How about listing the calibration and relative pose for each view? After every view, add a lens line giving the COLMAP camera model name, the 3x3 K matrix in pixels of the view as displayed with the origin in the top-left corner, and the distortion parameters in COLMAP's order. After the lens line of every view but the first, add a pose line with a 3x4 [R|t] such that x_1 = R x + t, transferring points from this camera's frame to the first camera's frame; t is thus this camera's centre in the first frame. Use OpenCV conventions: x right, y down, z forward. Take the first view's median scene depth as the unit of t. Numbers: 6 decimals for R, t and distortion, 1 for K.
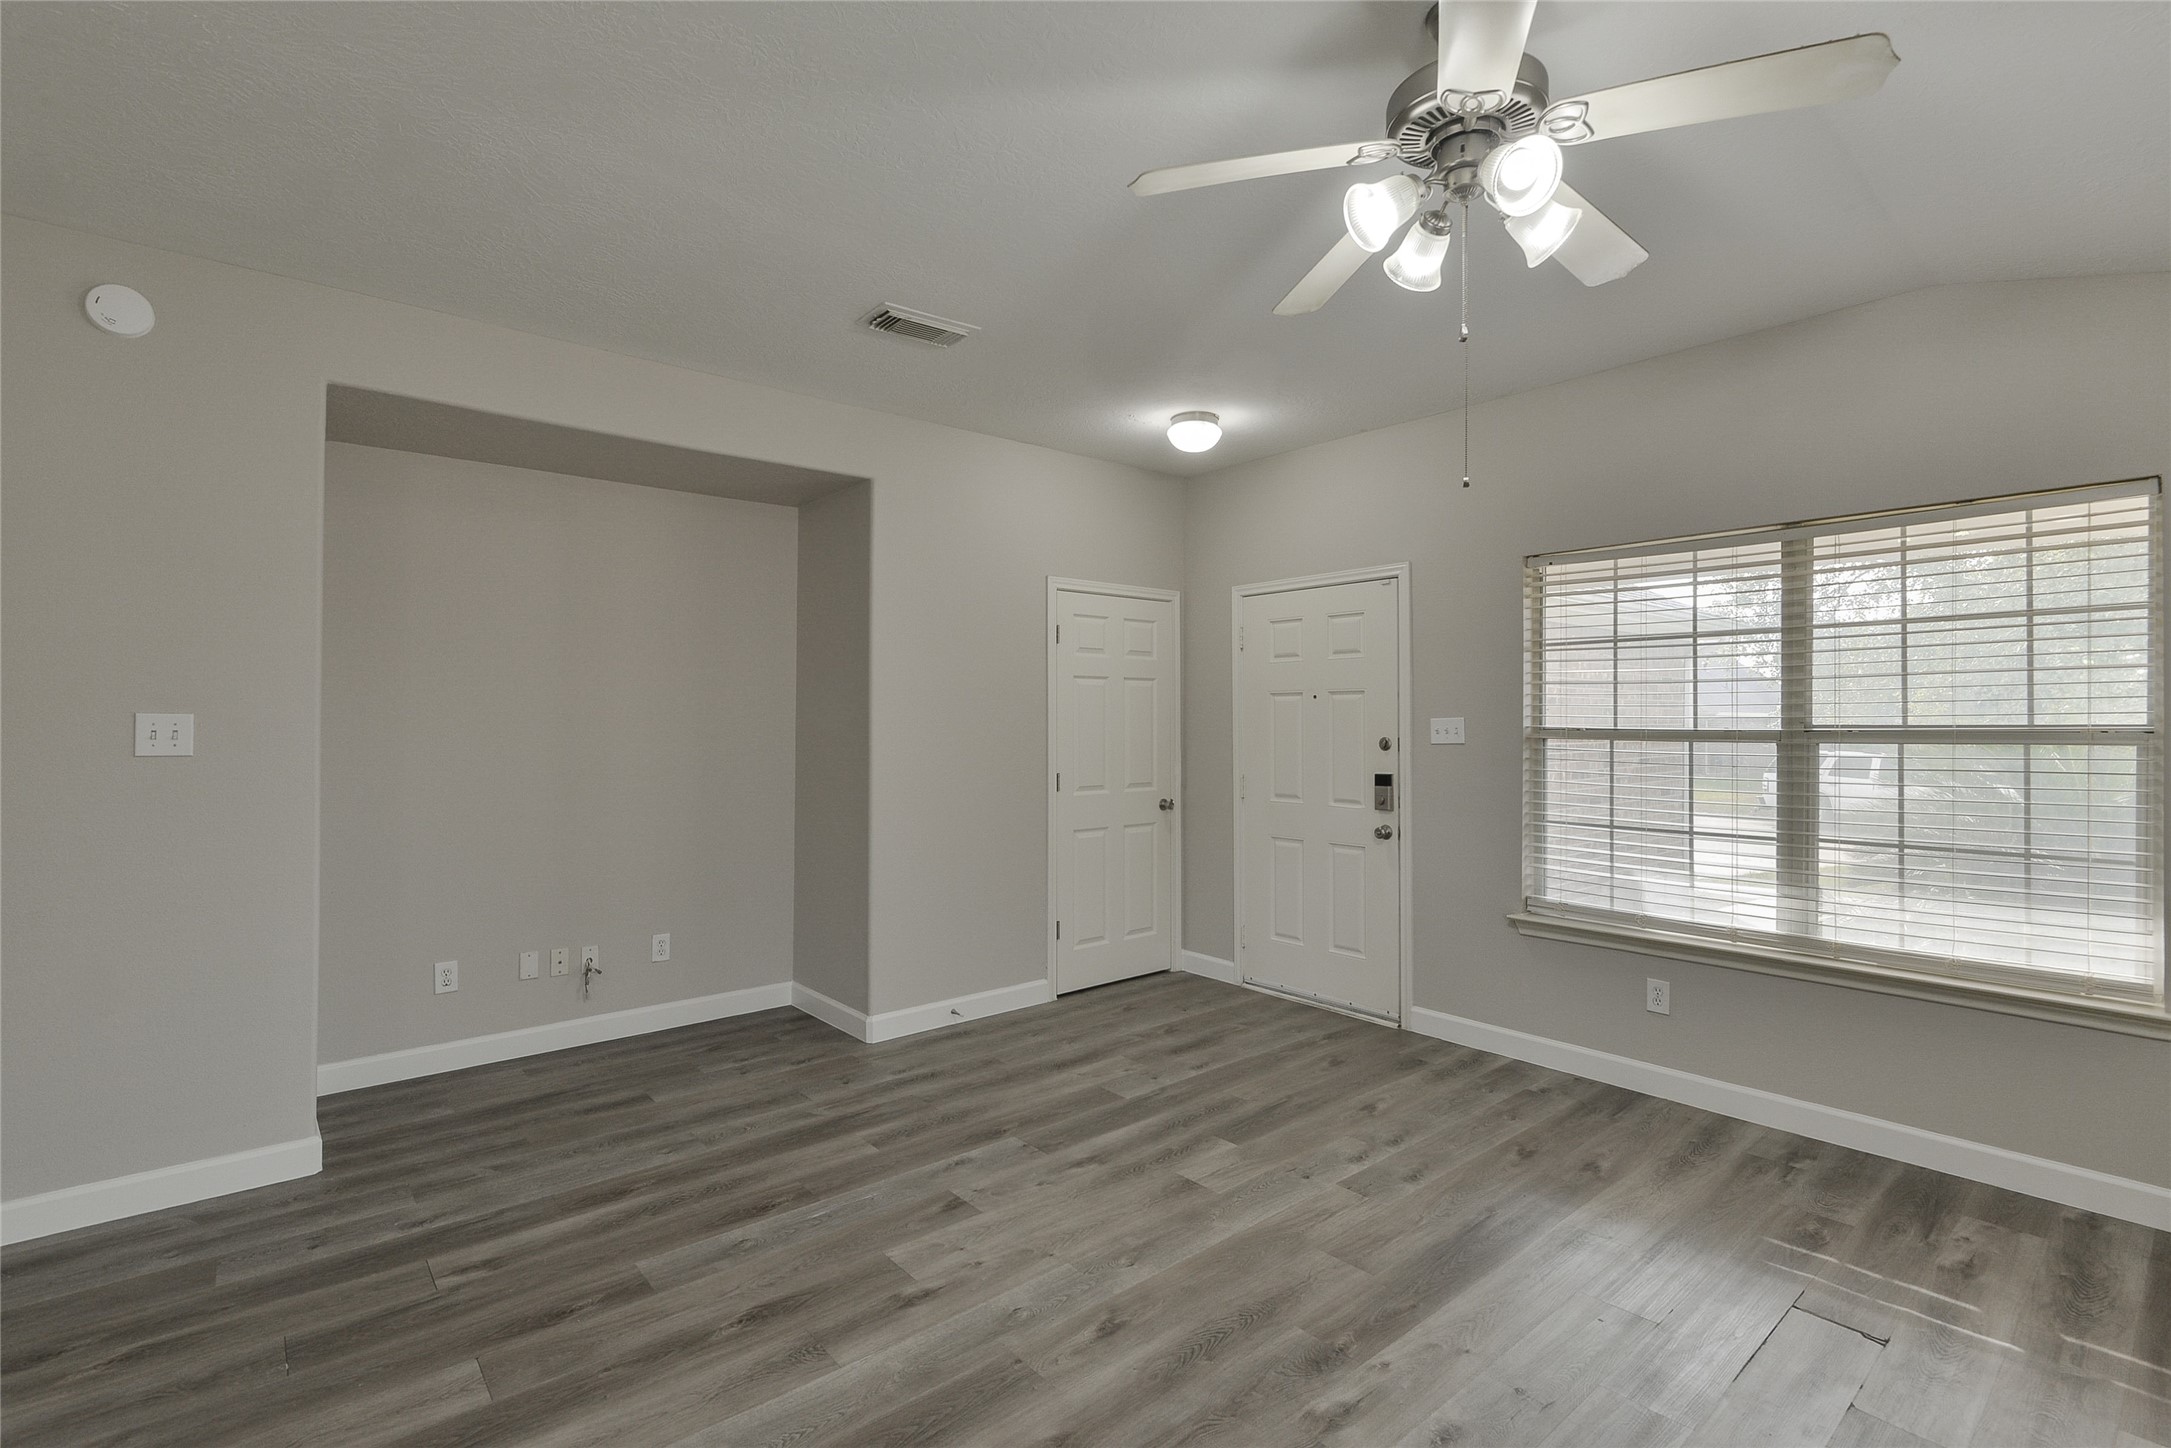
lens RADIAL K [[995.0, 0, 1079.5], [0, 995.0, 721.1], [0, 0, 1]] dist [0.007325, -0.007473]
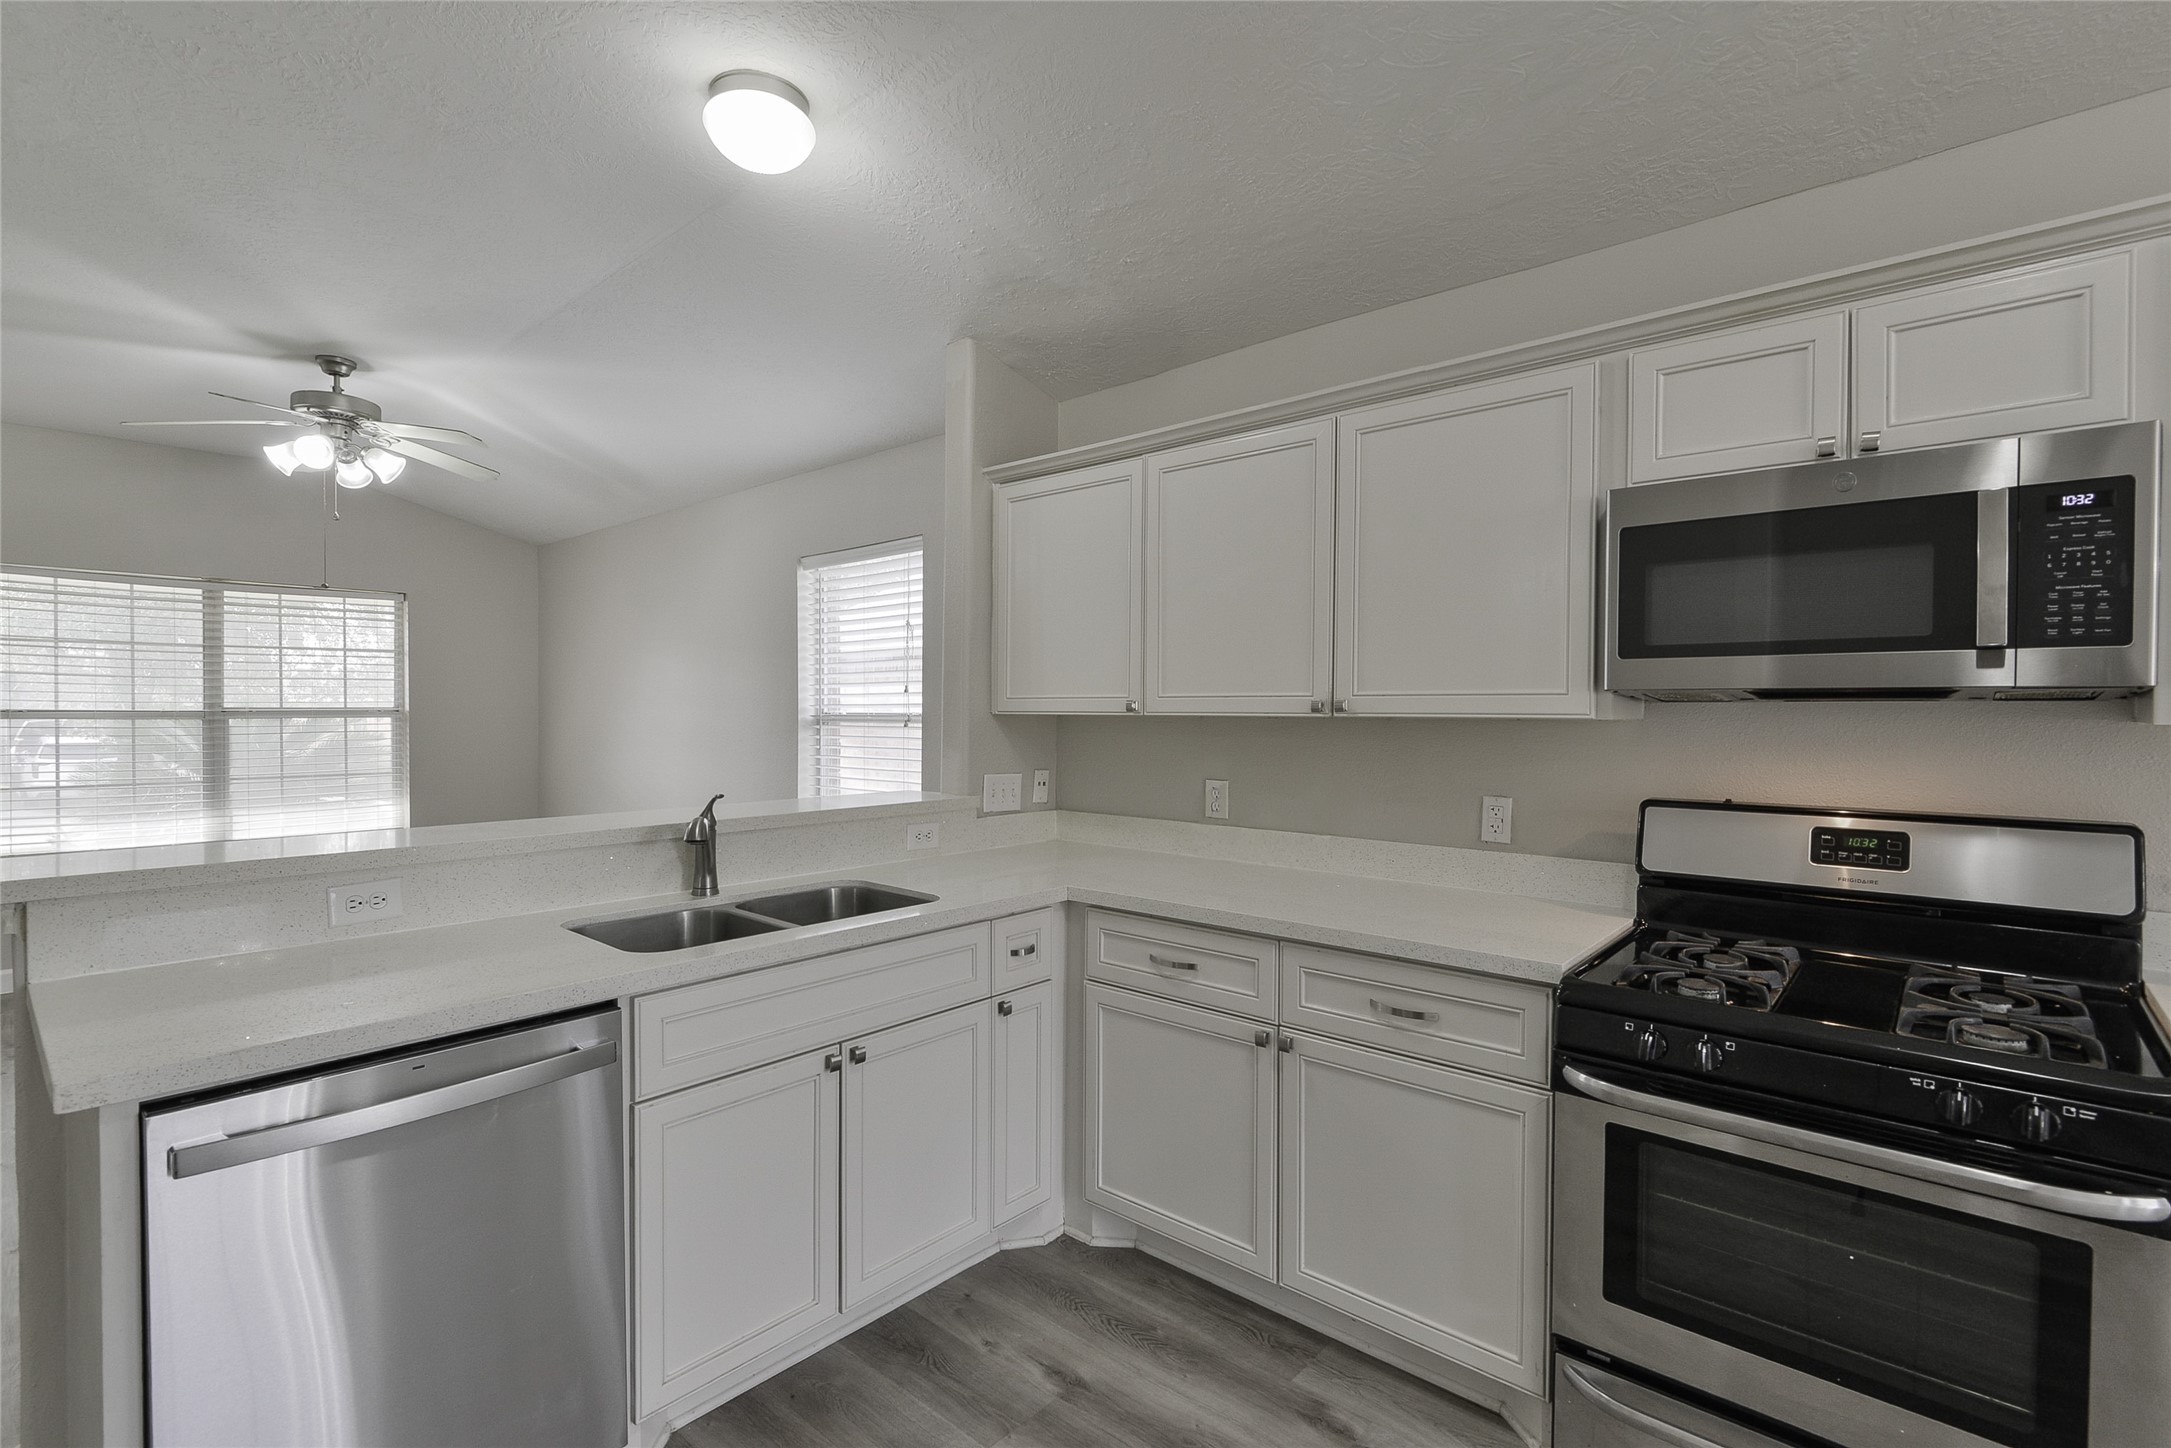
lens RADIAL K [[995.0, 0, 1079.5], [0, 995.0, 721.1], [0, 0, 1]] dist [0.007325, -0.007473]
pose [[-0.140357, -0.011942, 0.990029, -1.044576], [-0.003425, 0.999927, 0.011576, 0.002547], [-0.990095, -0.001766, -0.140388, -0.134809]]
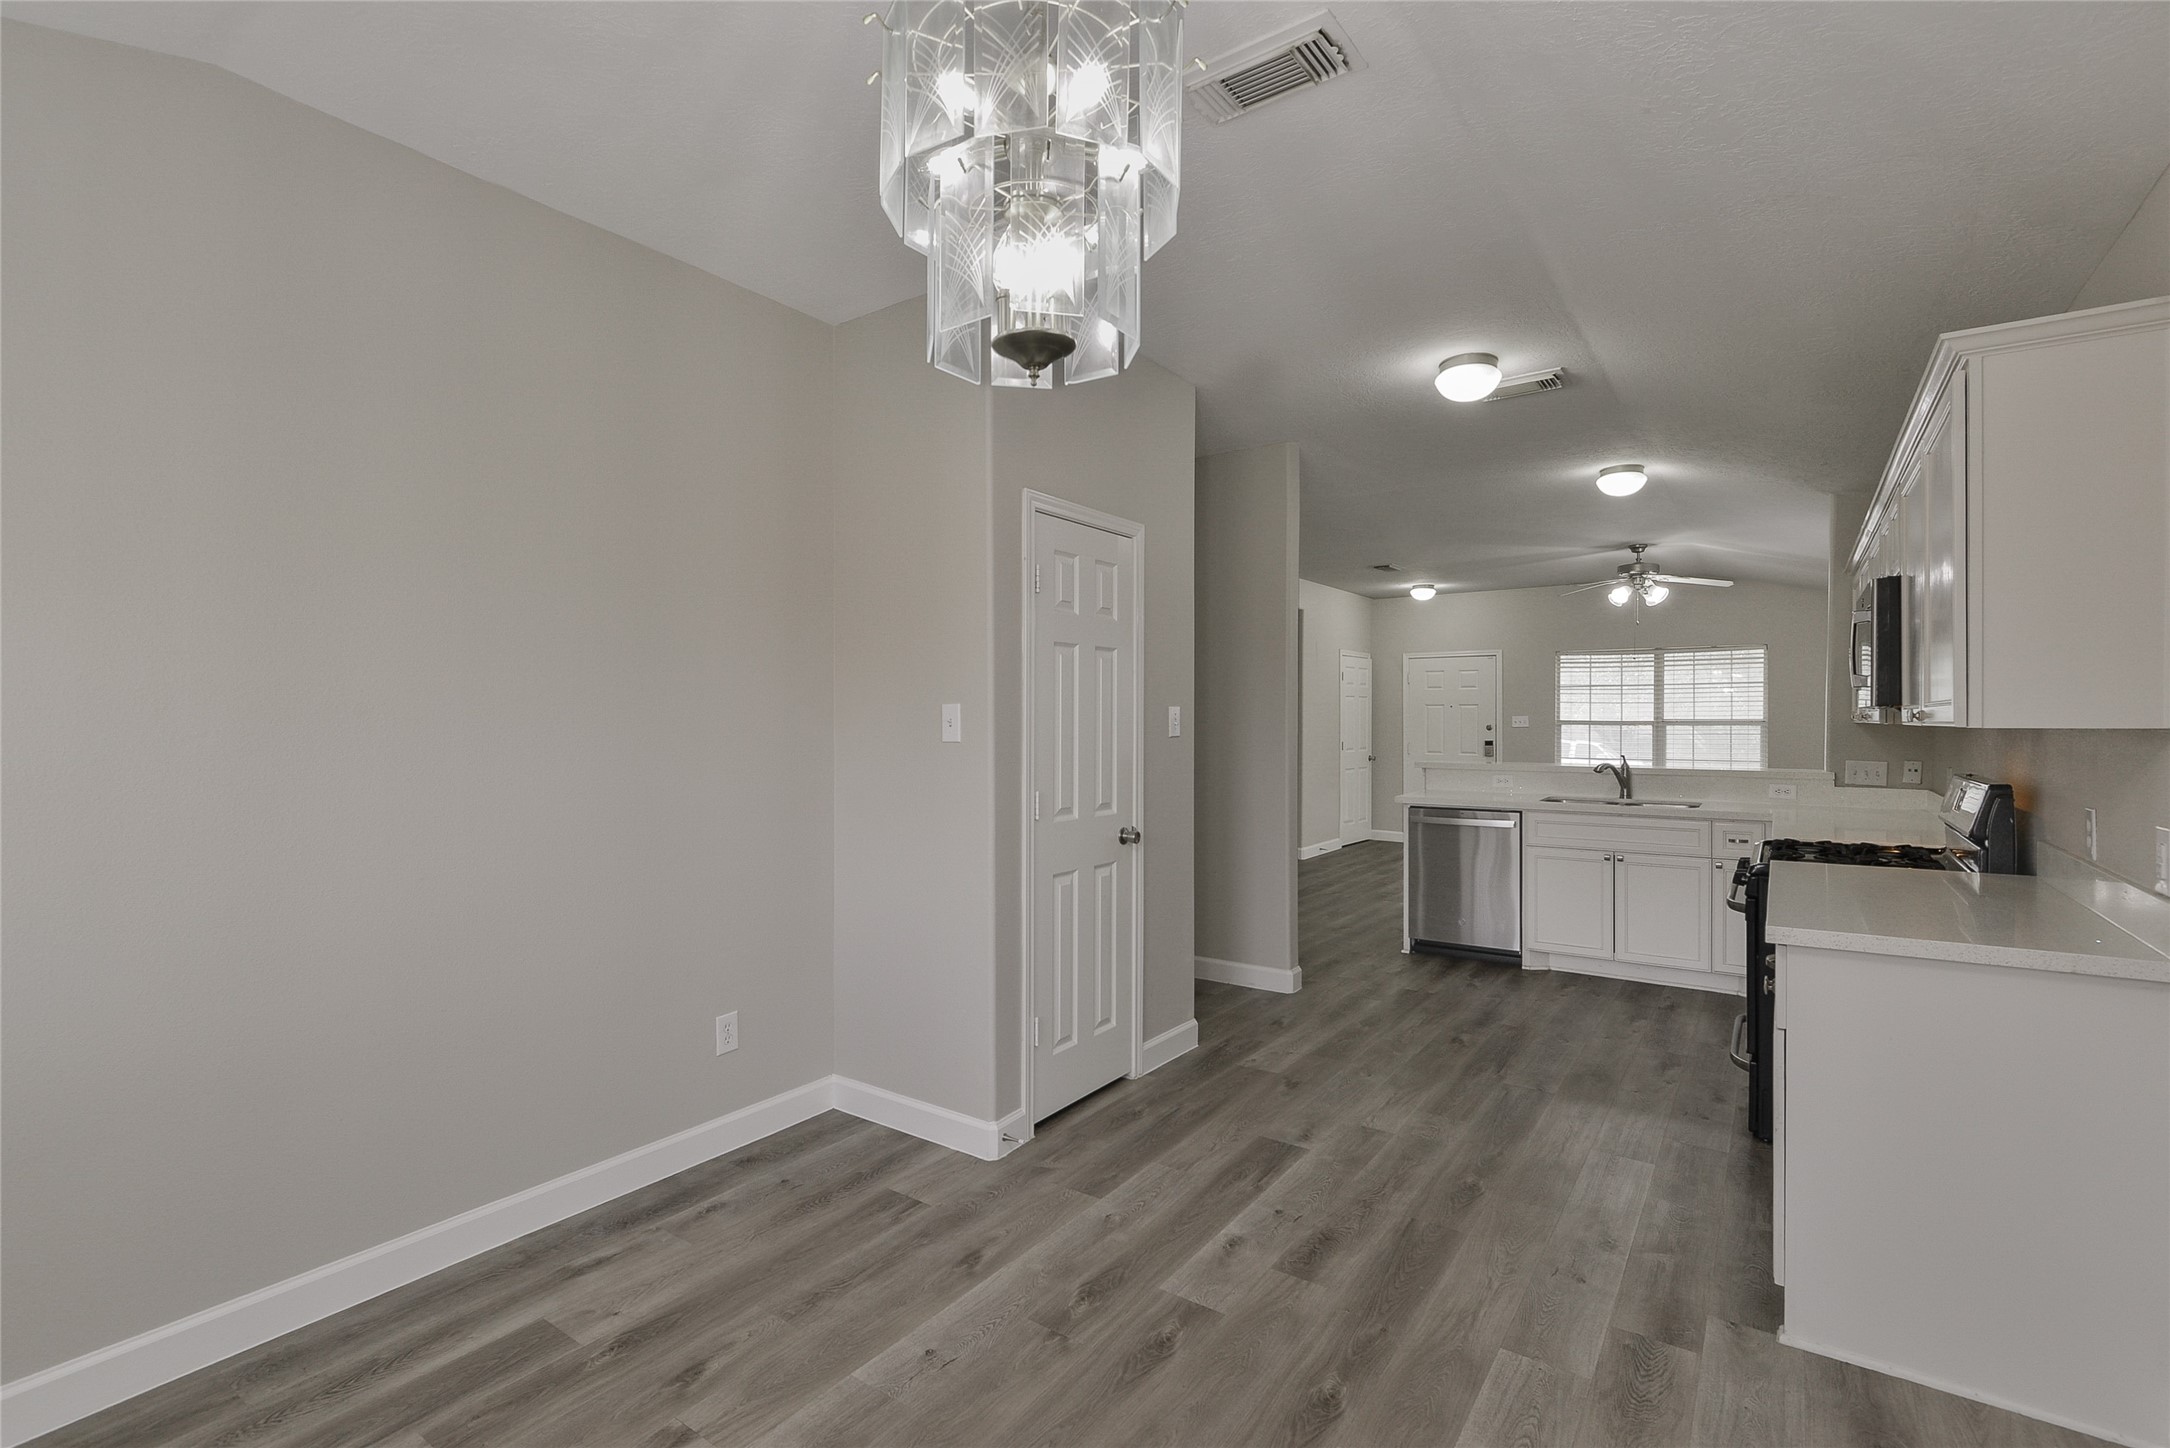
lens RADIAL K [[998.0, 0, 1085.0], [0, 998.0, 724.0], [0, 0, 1]] dist [-0.000749, -0.000449]
pose [[0.966986, 0.000181, 0.254828, -1.596649], [-0.001922, 0.999977, 0.006579, 0.001983], [-0.254821, -0.006852, 0.966964, -1.339325]]
